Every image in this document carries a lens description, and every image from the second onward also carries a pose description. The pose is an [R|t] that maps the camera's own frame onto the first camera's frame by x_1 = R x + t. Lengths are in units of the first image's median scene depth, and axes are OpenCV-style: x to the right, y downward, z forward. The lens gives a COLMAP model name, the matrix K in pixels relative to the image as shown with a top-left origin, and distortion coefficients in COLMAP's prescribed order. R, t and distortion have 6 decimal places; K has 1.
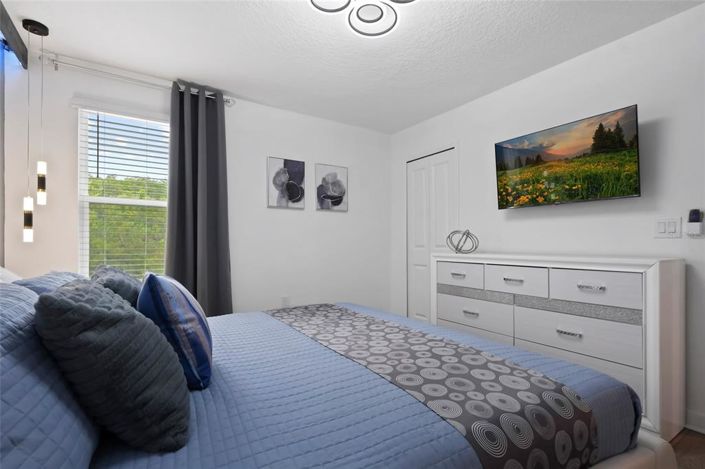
lens RADIAL K [[334.8, 0, 351.7], [0, 334.8, 241.8], [0, 0, 1]] dist [-0.003870, -0.000815]
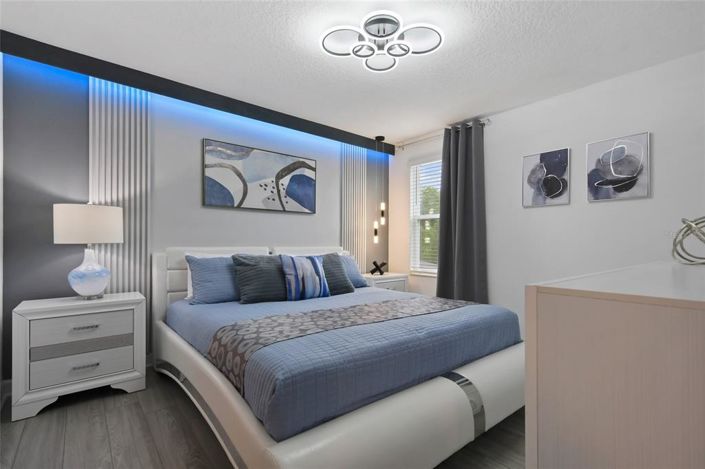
lens RADIAL K [[315.6, 0, 351.9], [0, 315.6, 236.8], [0, 0, 1]] dist [0.012121, -0.003695]
pose [[0.134663, -0.020464, -0.990680, 0.602248], [0.003316, 0.999790, -0.020201, 0.001064], [0.990886, -0.000565, 0.134703, 0.358034]]
